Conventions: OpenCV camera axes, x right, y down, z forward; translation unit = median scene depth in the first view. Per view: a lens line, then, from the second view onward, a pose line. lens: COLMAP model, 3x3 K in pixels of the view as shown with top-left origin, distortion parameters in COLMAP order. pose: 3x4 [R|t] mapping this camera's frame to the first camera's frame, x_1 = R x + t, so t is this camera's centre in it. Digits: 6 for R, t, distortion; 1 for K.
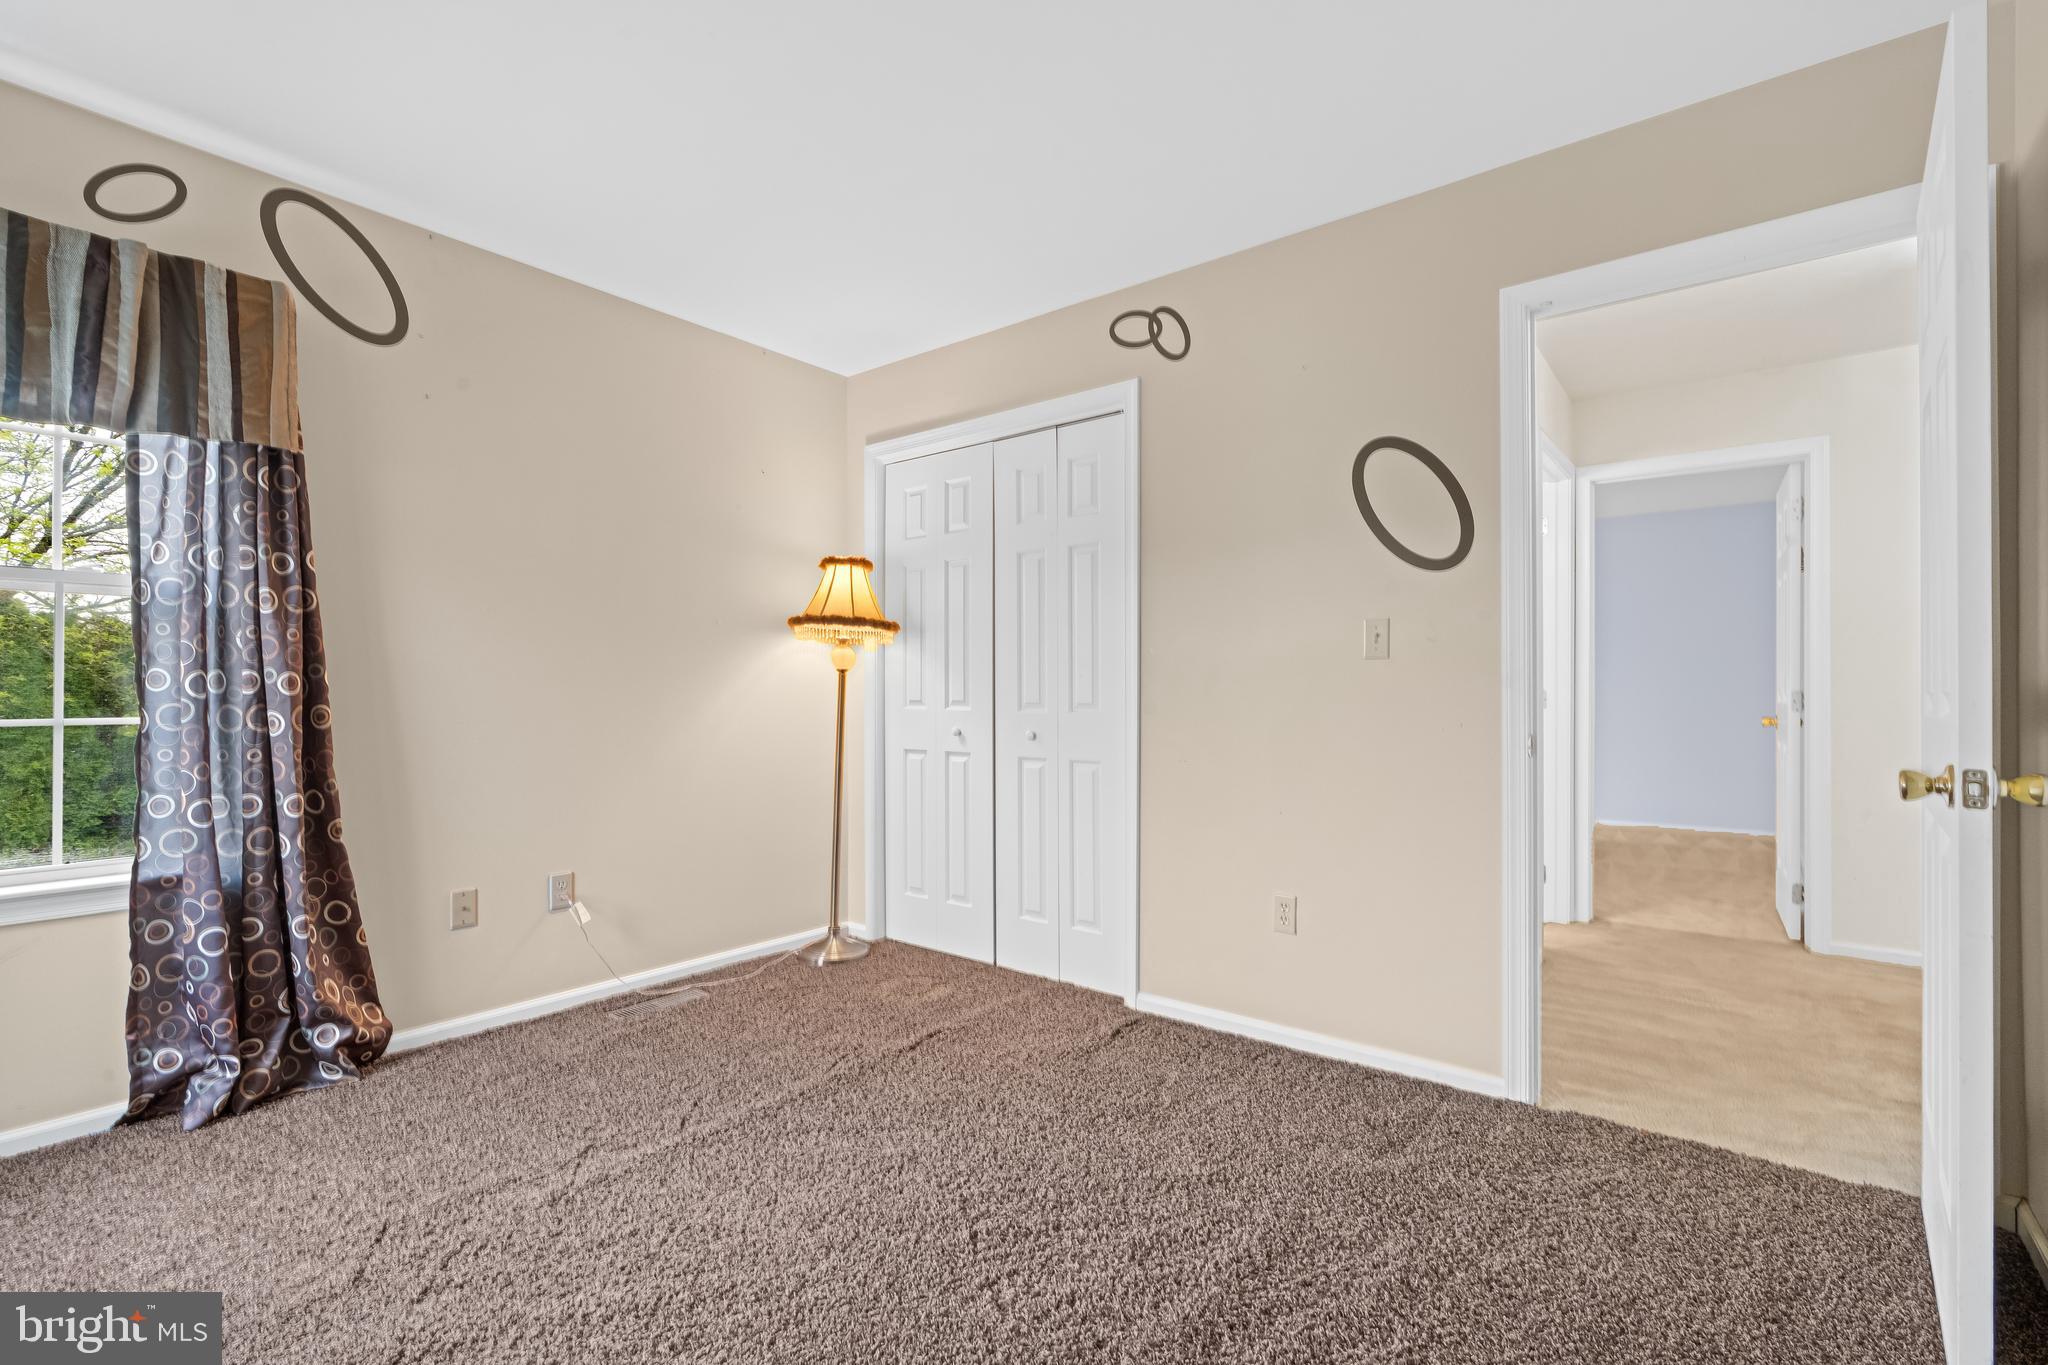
lens RADIAL K [[906.0, 0, 1024.2], [0, 906.0, 677.0], [0, 0, 1]] dist [-0.008781, 0.000830]
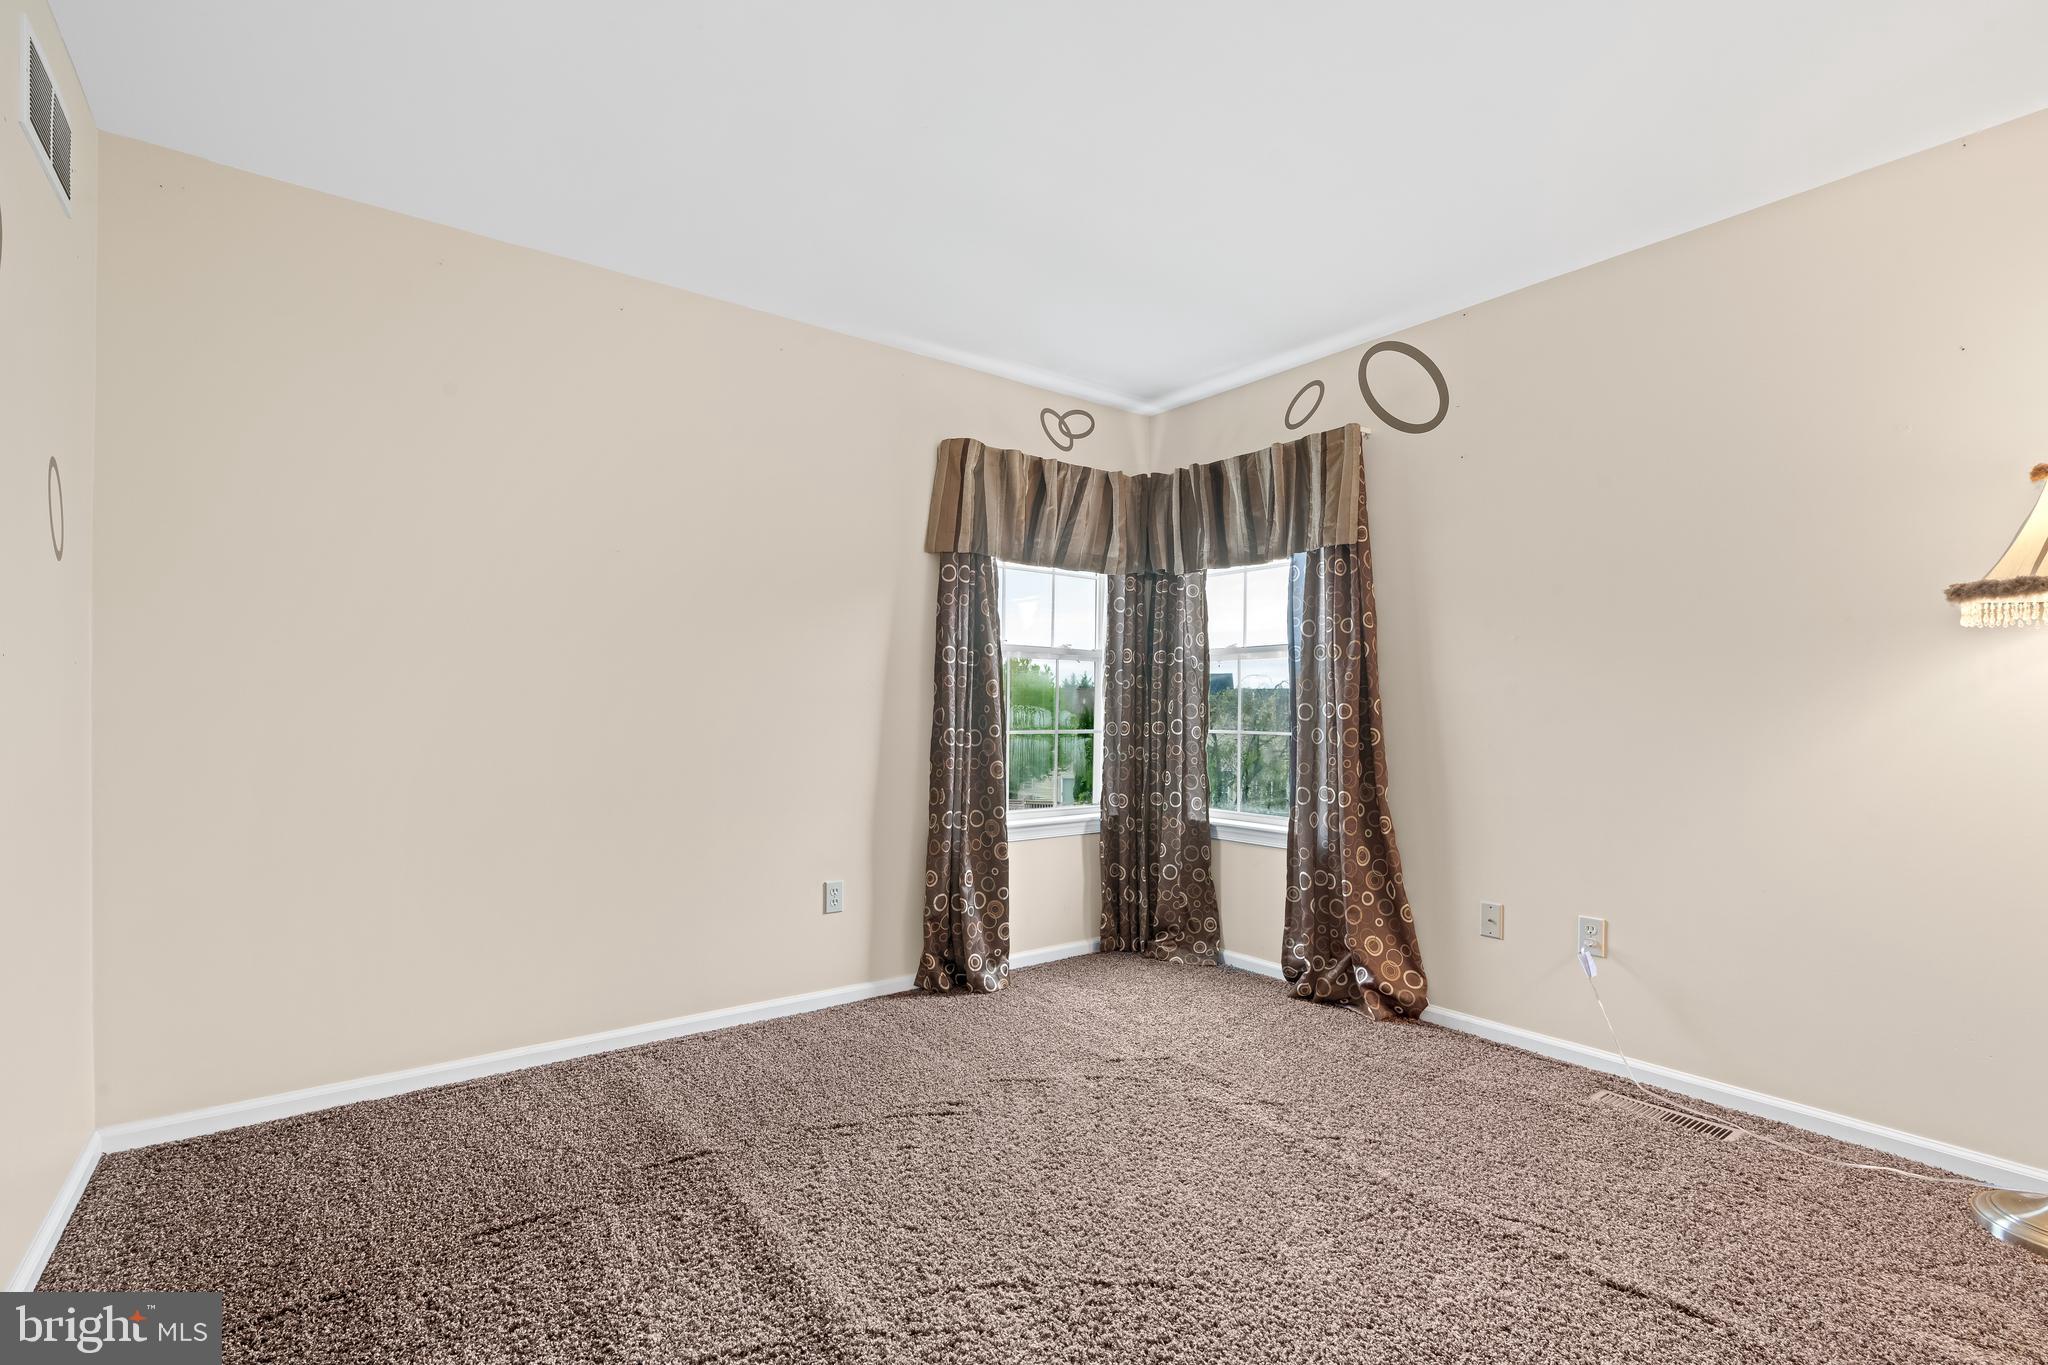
lens RADIAL K [[929.5, 0, 1018.7], [0, 929.5, 693.4], [0, 0, 1]] dist [-0.000099, 0.000595]
pose [[-0.253025, -0.021849, -0.967213, 0.678035], [0.010620, 0.999622, -0.025359, 0.010587], [0.967401, -0.016688, -0.252698, 0.846866]]
